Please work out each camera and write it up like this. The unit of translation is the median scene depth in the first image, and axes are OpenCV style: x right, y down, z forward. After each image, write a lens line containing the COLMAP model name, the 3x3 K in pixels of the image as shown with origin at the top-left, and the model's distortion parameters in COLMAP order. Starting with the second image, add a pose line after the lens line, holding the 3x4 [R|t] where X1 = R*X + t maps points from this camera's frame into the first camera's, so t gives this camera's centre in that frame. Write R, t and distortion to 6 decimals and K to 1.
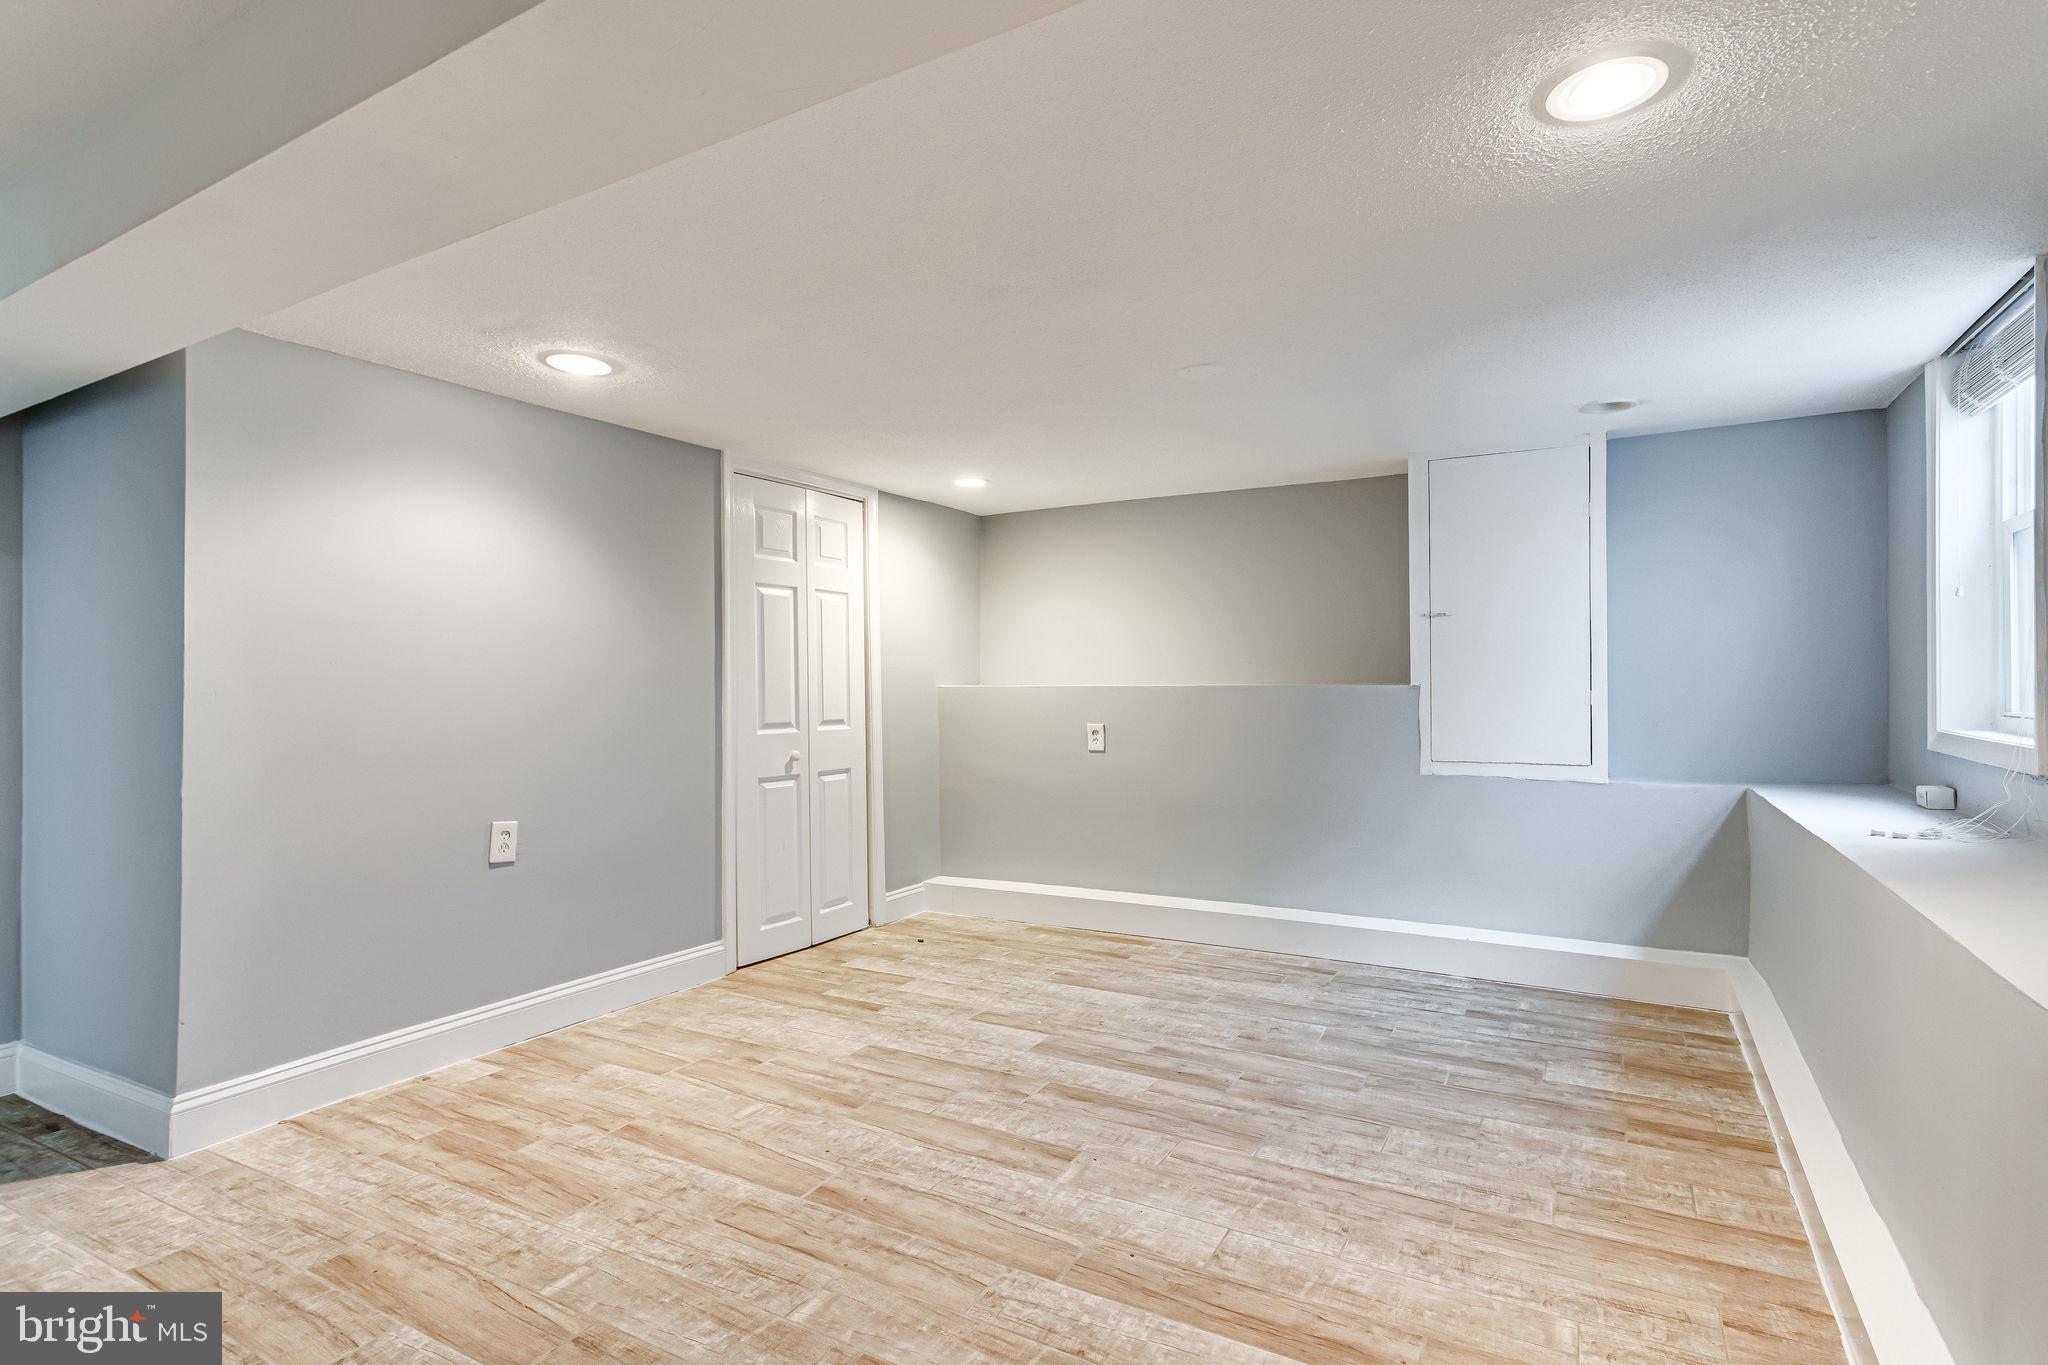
lens RADIAL K [[1033.3, 0, 1021.4], [0, 1033.3, 682.5], [0, 0, 1]] dist [-0.005944, 0.001937]
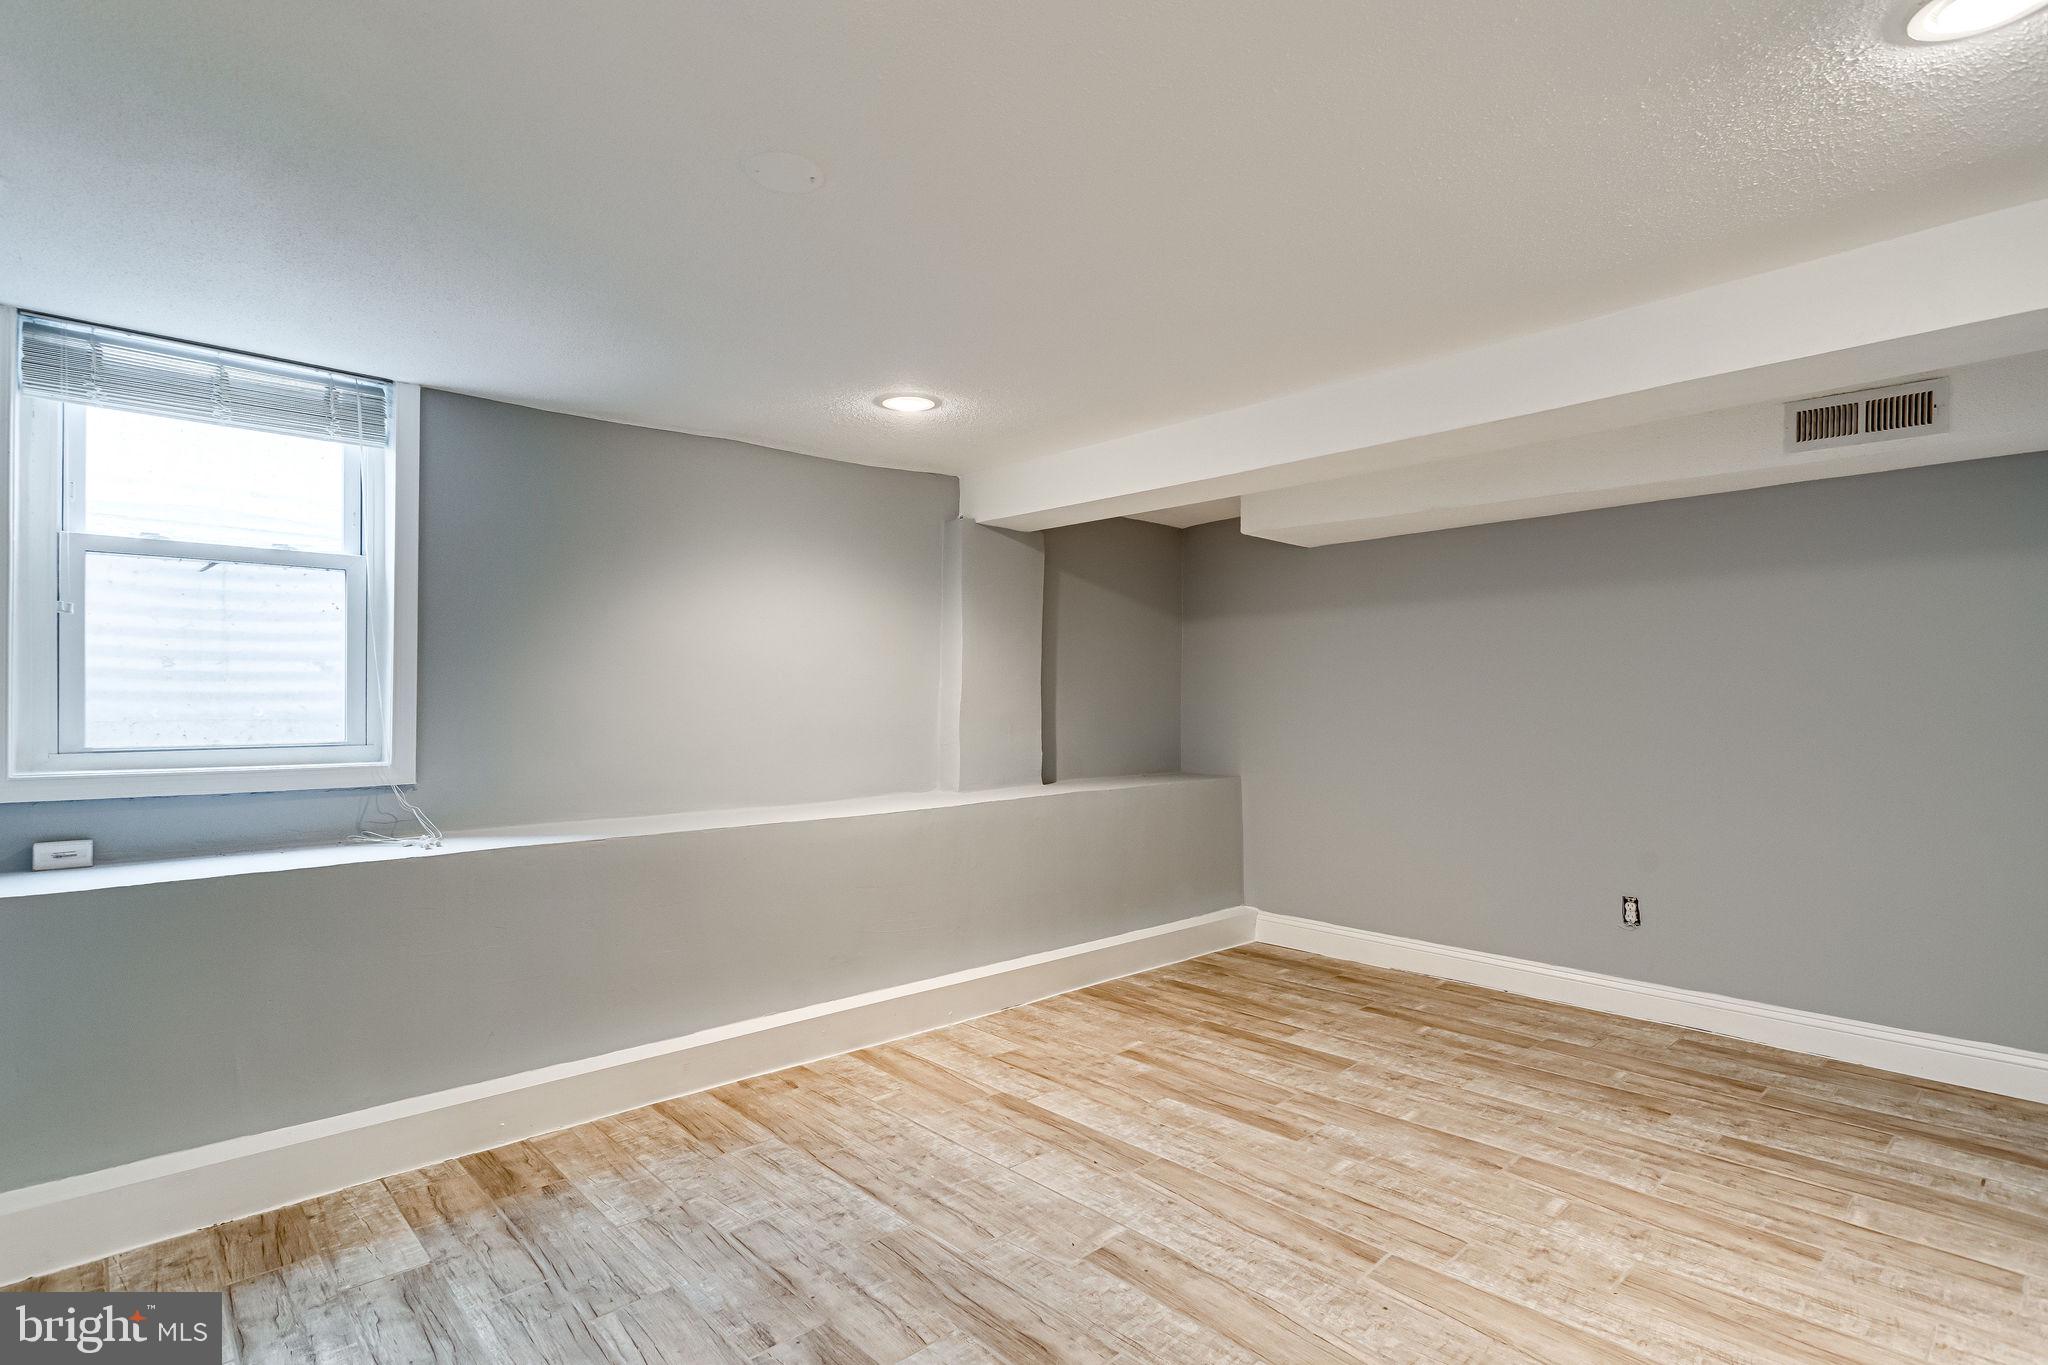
lens RADIAL K [[1033.3, 0, 1025.5], [0, 1033.3, 691.2], [0, 0, 1]] dist [-0.005944, 0.001937]
pose [[-0.955069, 0.014316, 0.296038, -0.175506], [0.010776, 0.999850, -0.013585, -0.024086], [-0.296188, -0.009785, -0.955080, 1.985992]]
